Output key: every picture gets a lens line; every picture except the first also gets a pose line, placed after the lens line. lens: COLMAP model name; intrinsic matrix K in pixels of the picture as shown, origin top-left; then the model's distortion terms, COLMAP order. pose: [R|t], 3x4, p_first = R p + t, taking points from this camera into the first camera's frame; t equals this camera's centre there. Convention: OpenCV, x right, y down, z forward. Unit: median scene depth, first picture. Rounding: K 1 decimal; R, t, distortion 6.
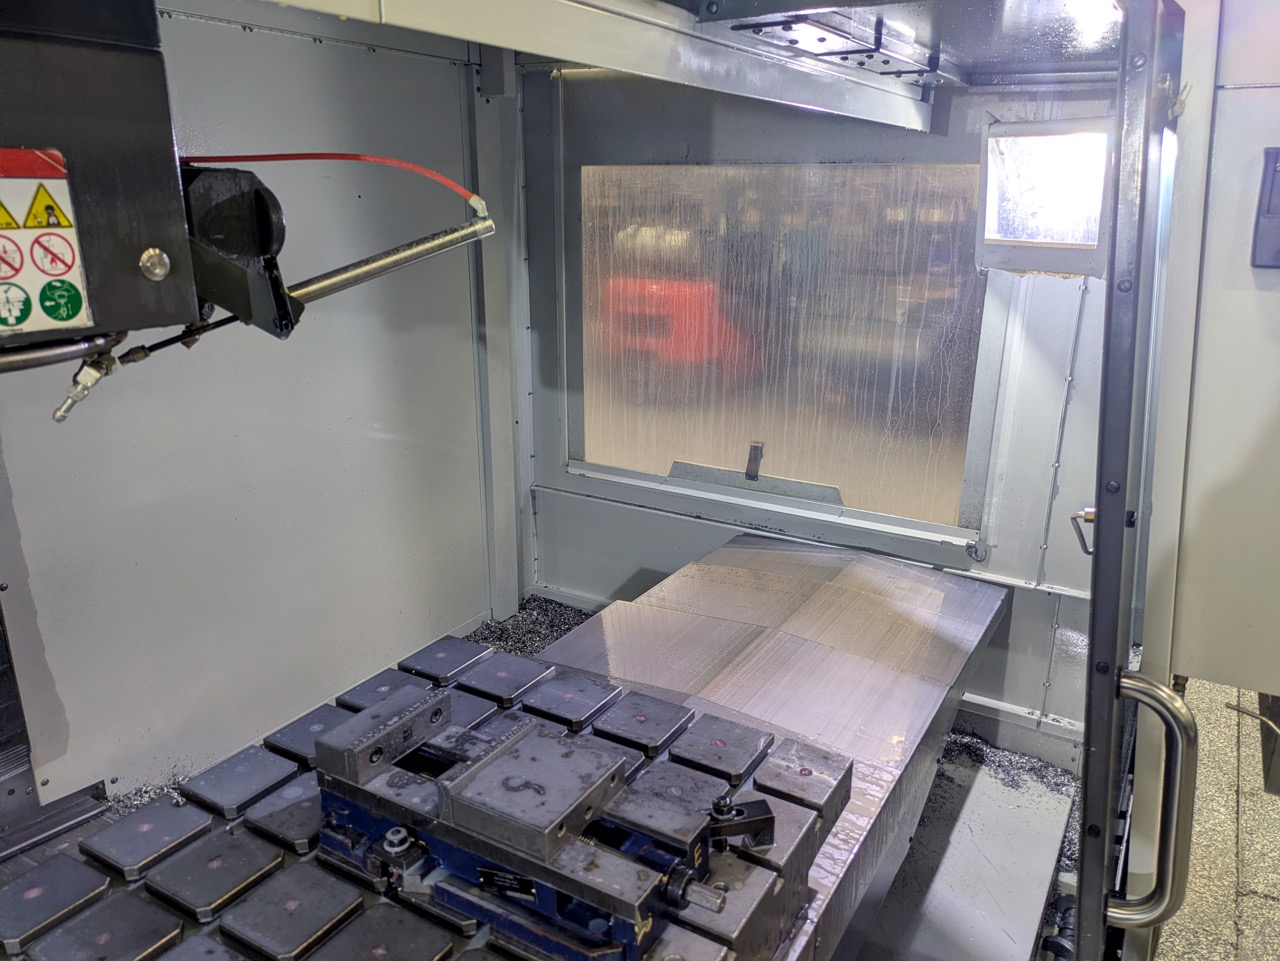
lens RADIAL K [[936.7, 0, 640.0], [0, 936.7, 480.5], [0, 0, 1]] dist [0.047317, -0.003080]
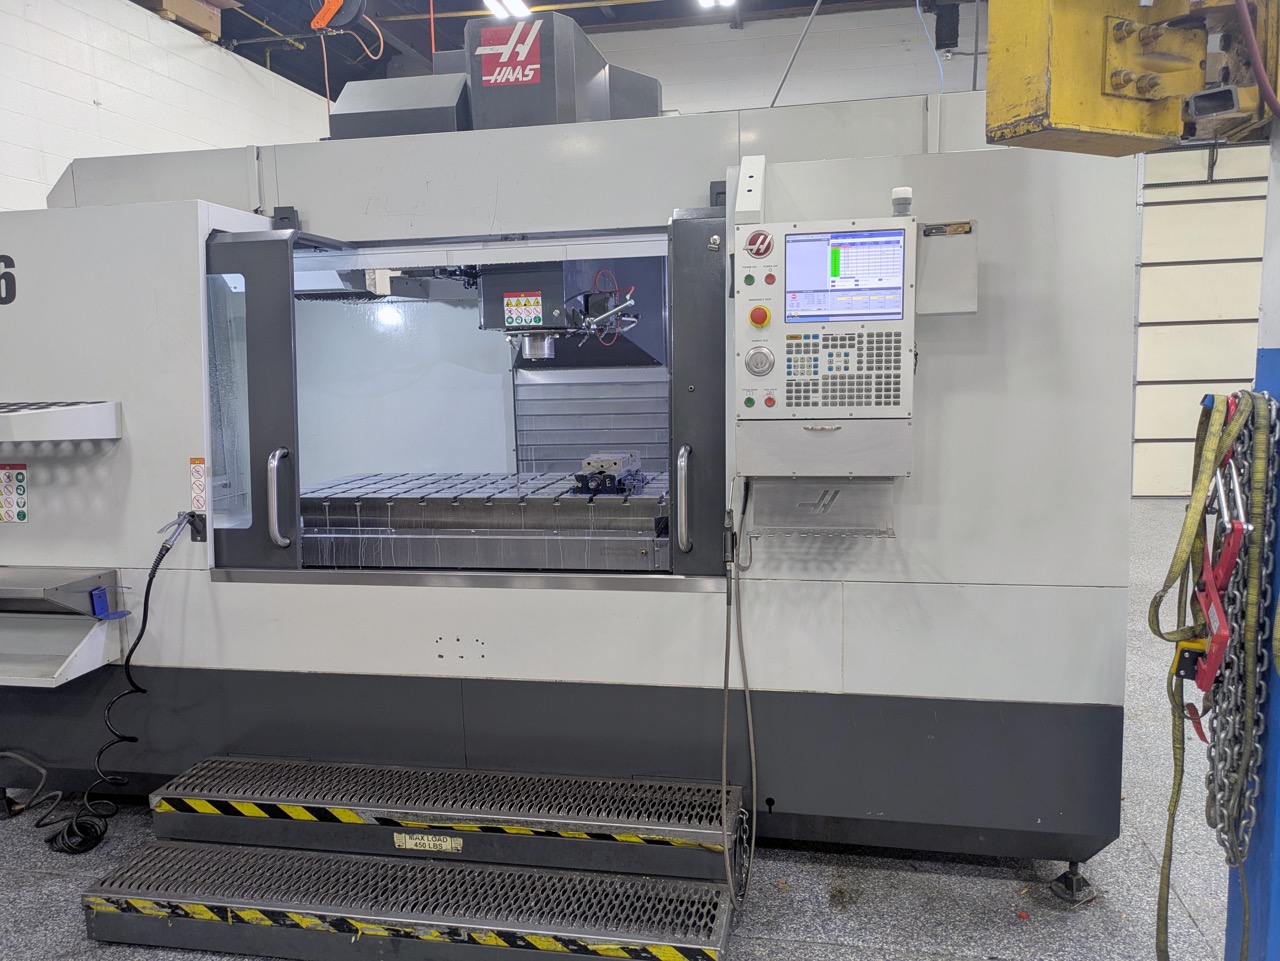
lens RADIAL K [[947.6, 0, 633.8], [0, 947.6, 478.5], [0, 0, 1]] dist [0.055212, -0.063562]
pose [[0.342185, 0.105096, -0.933737, 4.436720], [-0.253238, 0.967271, 0.016067, 0.425745], [0.904865, 0.230959, 0.357600, -0.163997]]
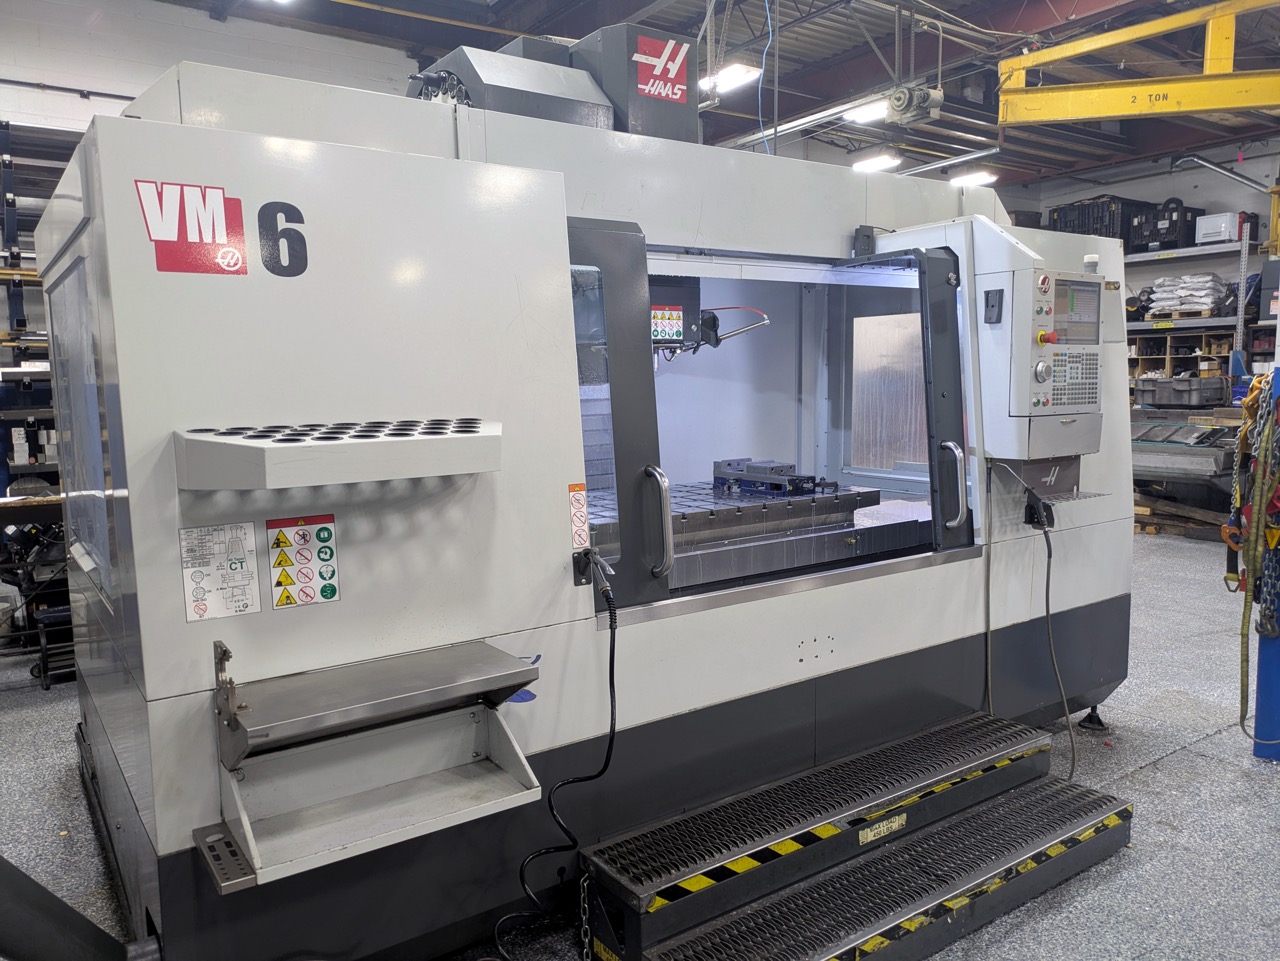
lens RADIAL K [[947.6, 0, 633.8], [0, 947.6, 478.5], [0, 0, 1]] dist [0.055212, -0.063562]
pose [[0.911402, 0.024091, -0.410811, 1.311992], [-0.101617, 0.980546, -0.167940, 1.474293], [0.398773, 0.194807, 0.896120, -3.570436]]
